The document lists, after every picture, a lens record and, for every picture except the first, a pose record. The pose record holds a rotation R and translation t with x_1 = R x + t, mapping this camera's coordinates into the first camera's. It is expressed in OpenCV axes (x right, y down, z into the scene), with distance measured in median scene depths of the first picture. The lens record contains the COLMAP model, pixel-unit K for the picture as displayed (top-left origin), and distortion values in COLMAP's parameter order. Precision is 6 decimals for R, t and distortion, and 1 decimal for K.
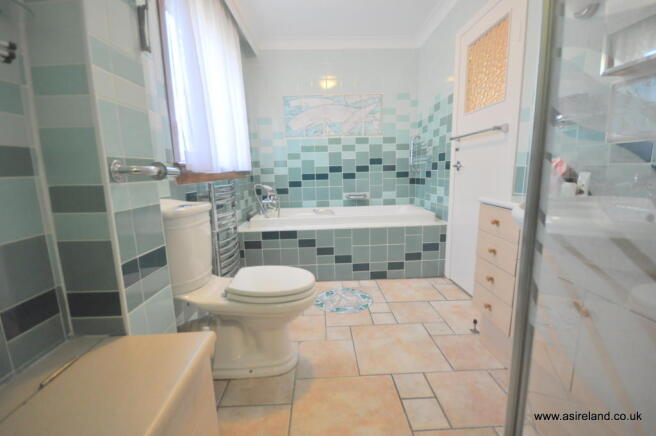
lens RADIAL K [[286.2, 0, 330.7], [0, 286.2, 217.5], [0, 0, 1]] dist [0.001363, 0.000176]
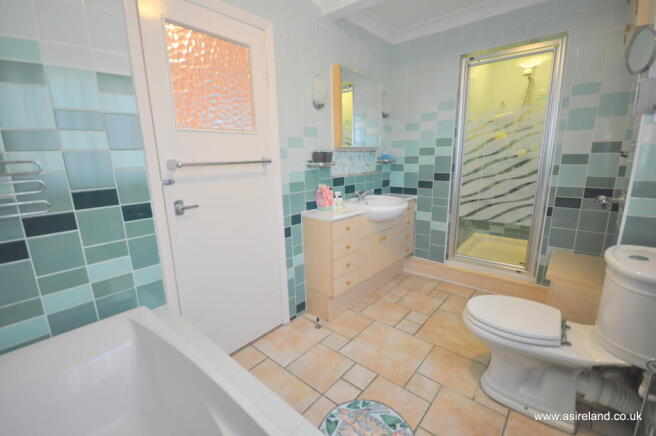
lens RADIAL K [[286.2, 0, 330.7], [0, 286.2, 217.5], [0, 0, 1]] dist [0.001363, 0.000176]
pose [[-0.737811, -0.097652, 0.667906, -0.301559], [0.150774, 0.940639, 0.304082, -0.397893], [-0.657953, 0.325058, -0.679291, 1.610733]]
